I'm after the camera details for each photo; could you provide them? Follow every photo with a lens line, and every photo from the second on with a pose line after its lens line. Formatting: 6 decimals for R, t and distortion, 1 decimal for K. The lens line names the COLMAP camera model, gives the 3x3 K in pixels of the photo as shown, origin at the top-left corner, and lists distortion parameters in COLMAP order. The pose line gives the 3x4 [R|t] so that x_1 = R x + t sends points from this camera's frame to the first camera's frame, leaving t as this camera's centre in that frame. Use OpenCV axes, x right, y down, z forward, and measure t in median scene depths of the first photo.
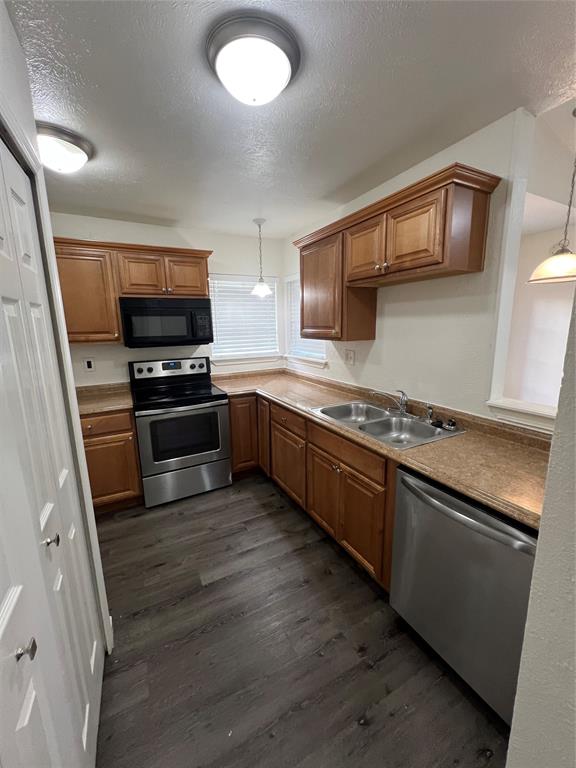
lens RADIAL K [[306.2, 0, 286.7], [0, 306.2, 384.4], [0, 0, 1]] dist [0.000184, 0.000162]
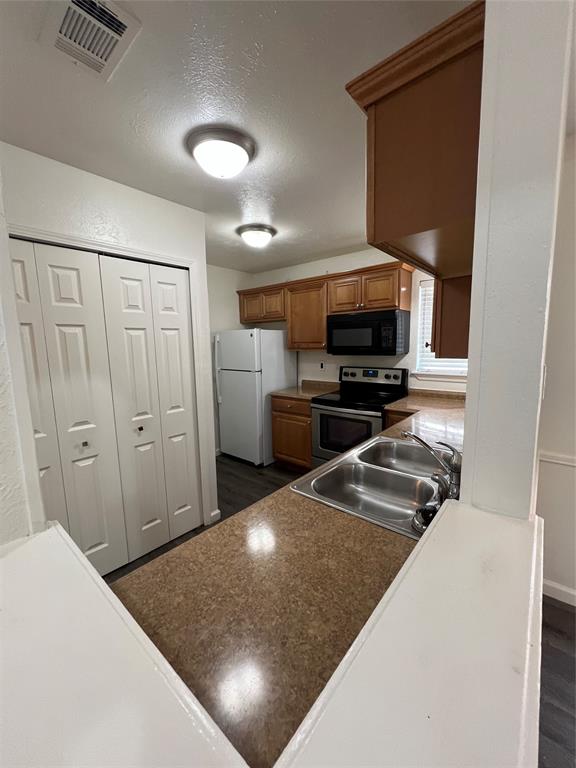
lens RADIAL K [[306.2, 0, 286.7], [0, 306.2, 384.4], [0, 0, 1]] dist [0.000184, 0.000162]
pose [[0.356930, 0.134983, -0.924327, 0.574236], [-0.169427, 0.982448, 0.078046, -0.062127], [0.918638, 0.128749, 0.373535, 0.352125]]
